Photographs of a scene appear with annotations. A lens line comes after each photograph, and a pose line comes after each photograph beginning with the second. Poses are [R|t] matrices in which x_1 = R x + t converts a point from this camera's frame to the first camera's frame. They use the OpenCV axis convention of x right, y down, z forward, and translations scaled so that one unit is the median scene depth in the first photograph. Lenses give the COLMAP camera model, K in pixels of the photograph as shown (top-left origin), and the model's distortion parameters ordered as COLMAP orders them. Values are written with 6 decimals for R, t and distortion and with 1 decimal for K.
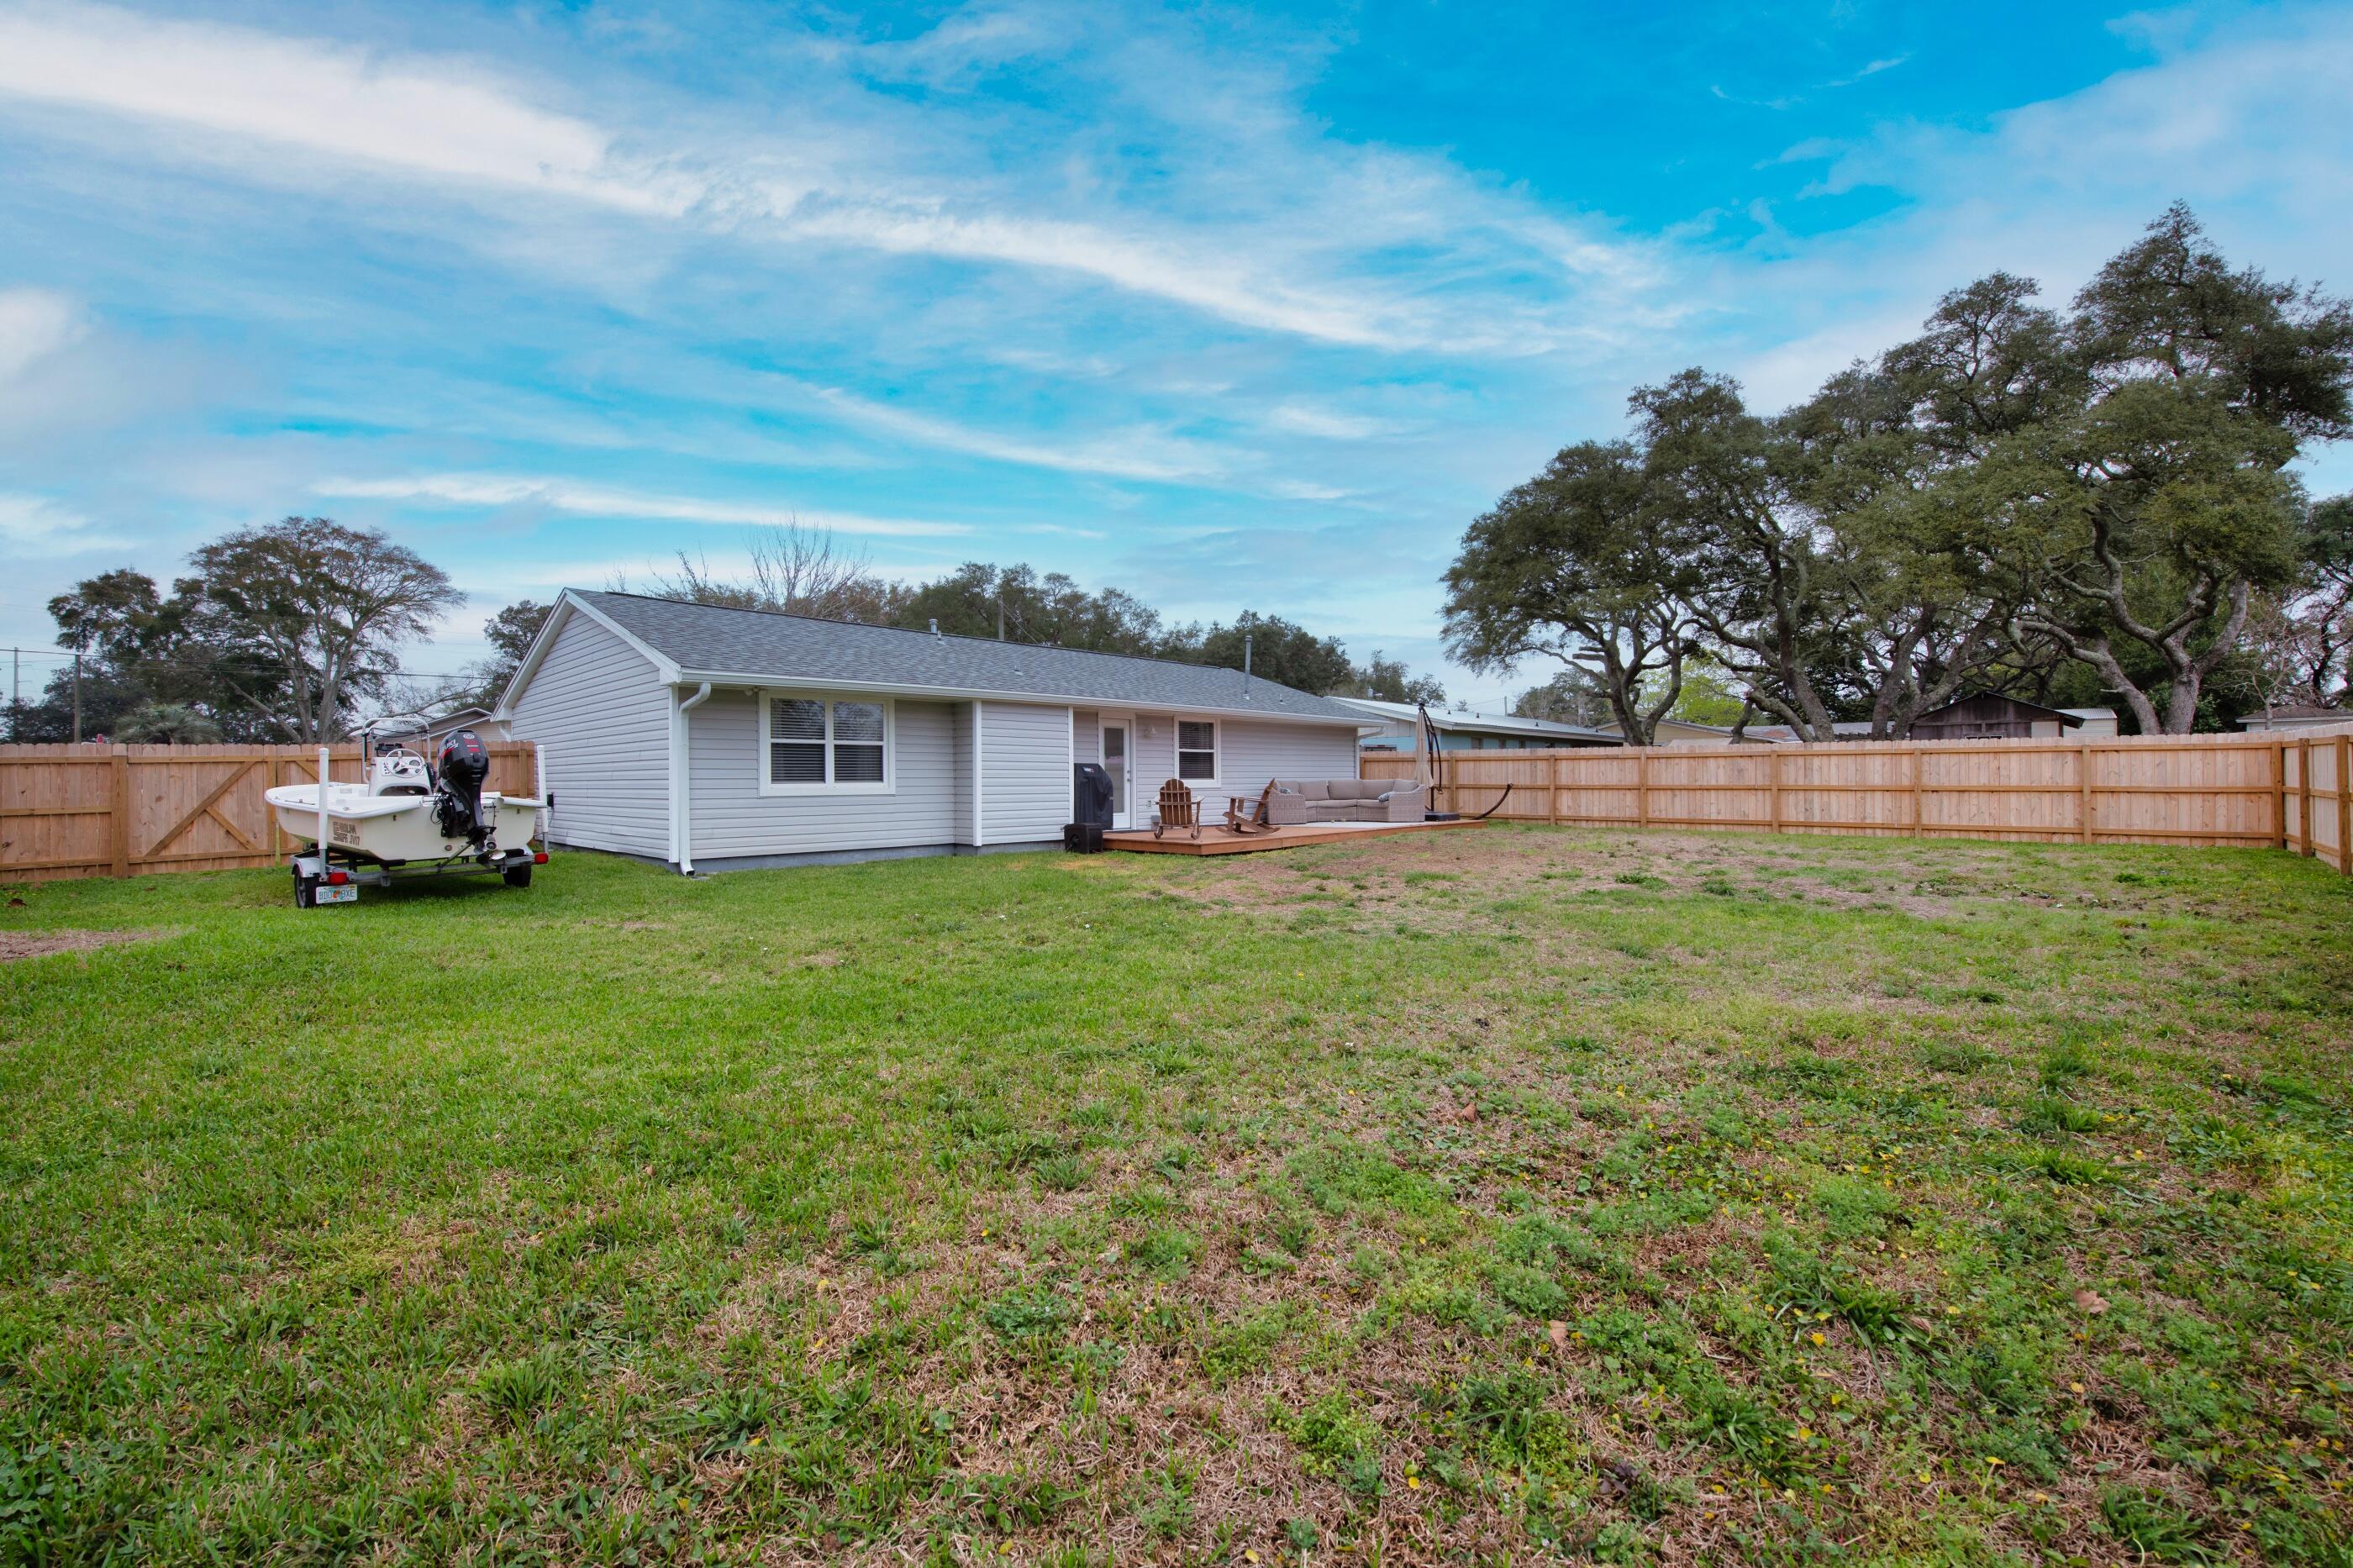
lens RADIAL K [[905.0, 0, 1180.3], [0, 905.0, 779.2], [0, 0, 1]] dist [-0.023543, 0.000051]
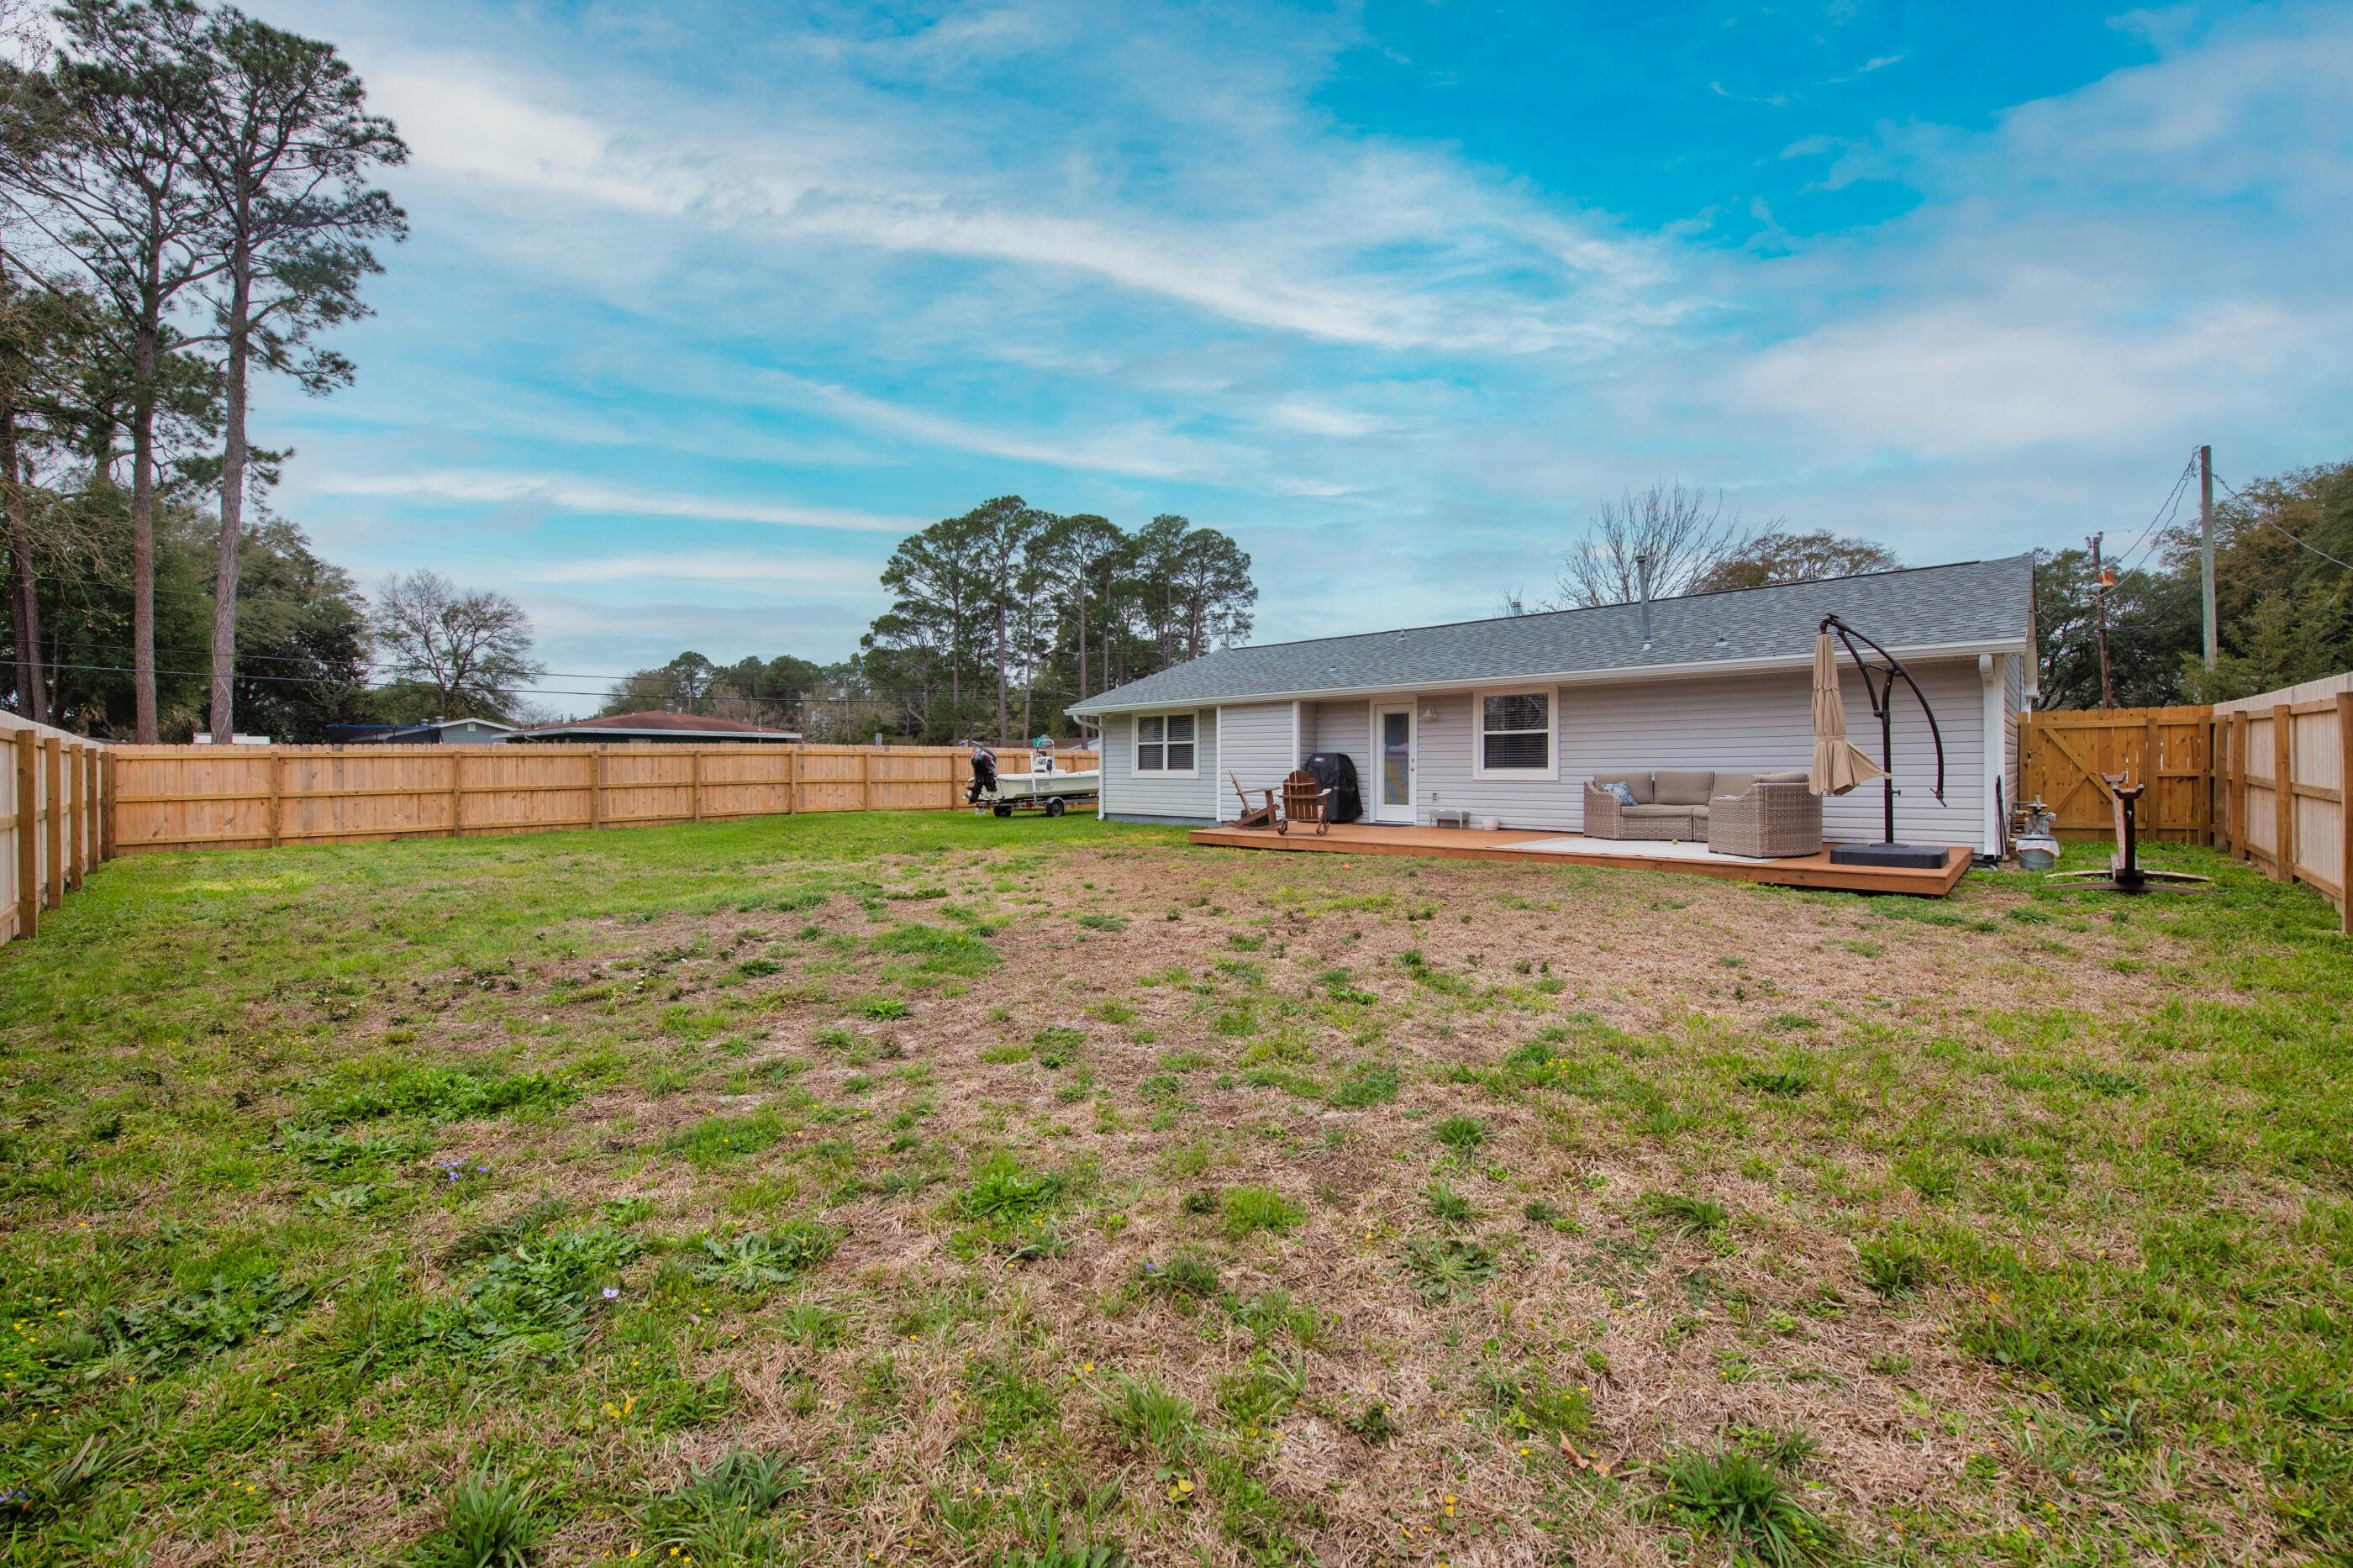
lens RADIAL K [[905.0, 0, 1133.2], [0, 905.0, 768.1], [0, 0, 1]] dist [-0.023543, 0.000051]
pose [[-0.016375, 0.005571, -0.999850, 0.940169], [0.005401, 0.999970, 0.005484, -0.007162], [0.999851, -0.005310, -0.016405, 0.804952]]
